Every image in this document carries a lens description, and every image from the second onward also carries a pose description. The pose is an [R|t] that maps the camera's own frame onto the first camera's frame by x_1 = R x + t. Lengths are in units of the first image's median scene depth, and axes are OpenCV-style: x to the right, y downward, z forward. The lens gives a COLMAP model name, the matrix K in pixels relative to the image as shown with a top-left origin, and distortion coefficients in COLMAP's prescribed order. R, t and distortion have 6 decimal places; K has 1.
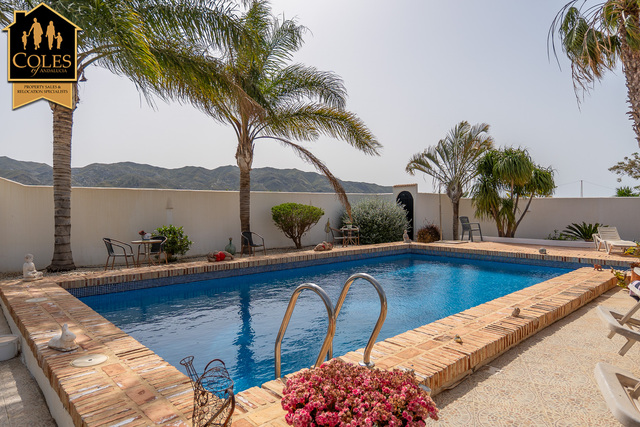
lens RADIAL K [[390.7, 0, 320.0], [0, 390.7, 213.5], [0, 0, 1]] dist [-0.022474, -0.000115]
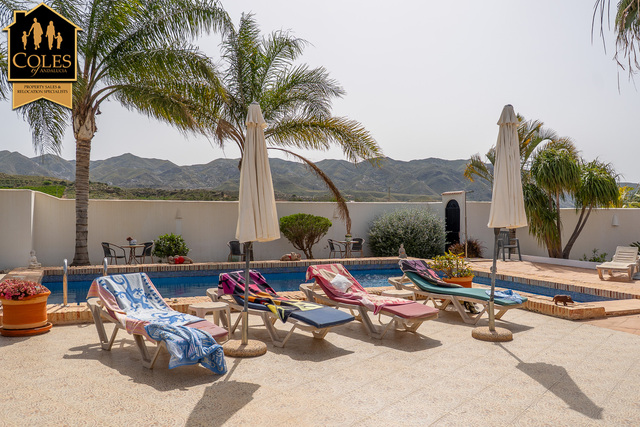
lens RADIAL K [[553.9, 0, 320.0], [0, 553.9, 213.5], [0, 0, 1]] dist [0.008767, 0.005120]
pose [[0.933656, 0.008052, -0.358080, 0.587947], [-0.013396, 0.999833, -0.012448, -0.013316], [0.357919, 0.016419, 0.933608, -0.336764]]
